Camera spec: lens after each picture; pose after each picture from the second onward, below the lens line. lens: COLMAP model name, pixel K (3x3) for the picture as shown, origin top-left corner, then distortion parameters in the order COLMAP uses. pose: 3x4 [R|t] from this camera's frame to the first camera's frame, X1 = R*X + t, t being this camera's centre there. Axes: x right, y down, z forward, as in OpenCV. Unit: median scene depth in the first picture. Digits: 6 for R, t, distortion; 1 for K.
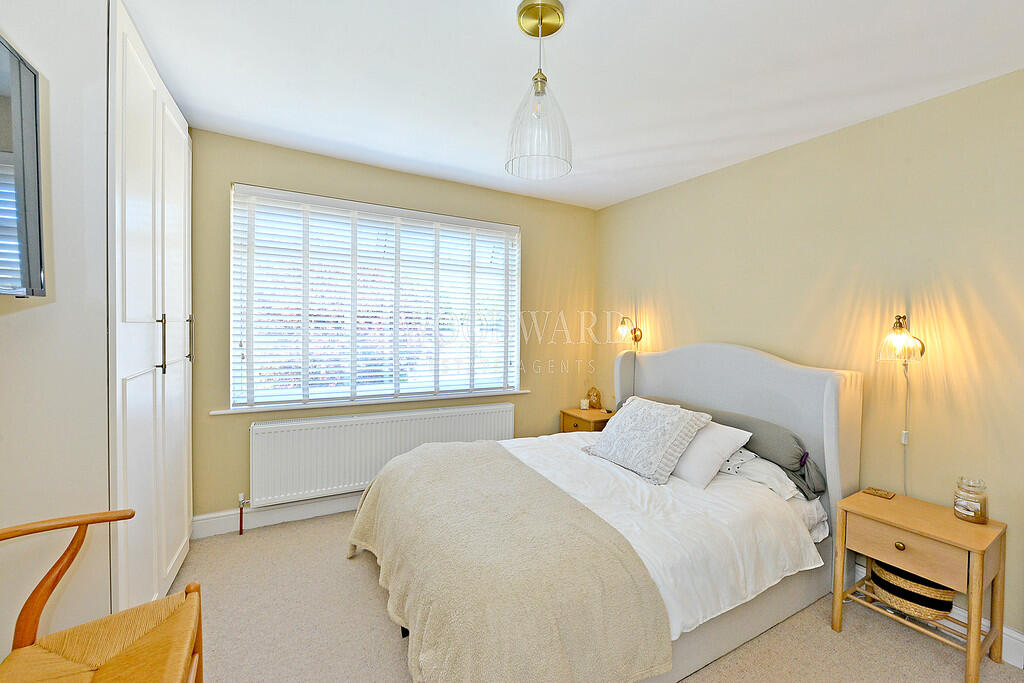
lens RADIAL K [[407.2, 0, 511.0], [0, 407.2, 323.2], [0, 0, 1]] dist [-0.000795, -0.000093]
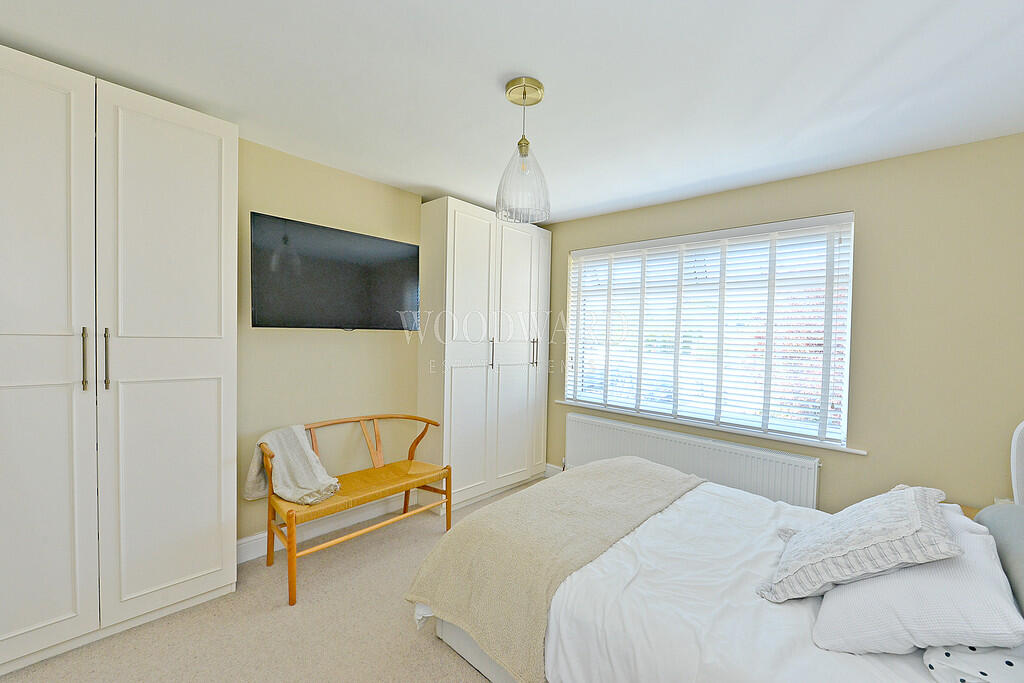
lens RADIAL K [[408.8, 0, 513.7], [0, 408.8, 339.8], [0, 0, 1]] dist [-0.002518, -0.000364]
pose [[0.324740, -0.002977, -0.945799, 0.651967], [-0.024898, 0.999622, -0.011695, 0.005458], [0.945476, 0.027347, 0.324543, 0.306427]]
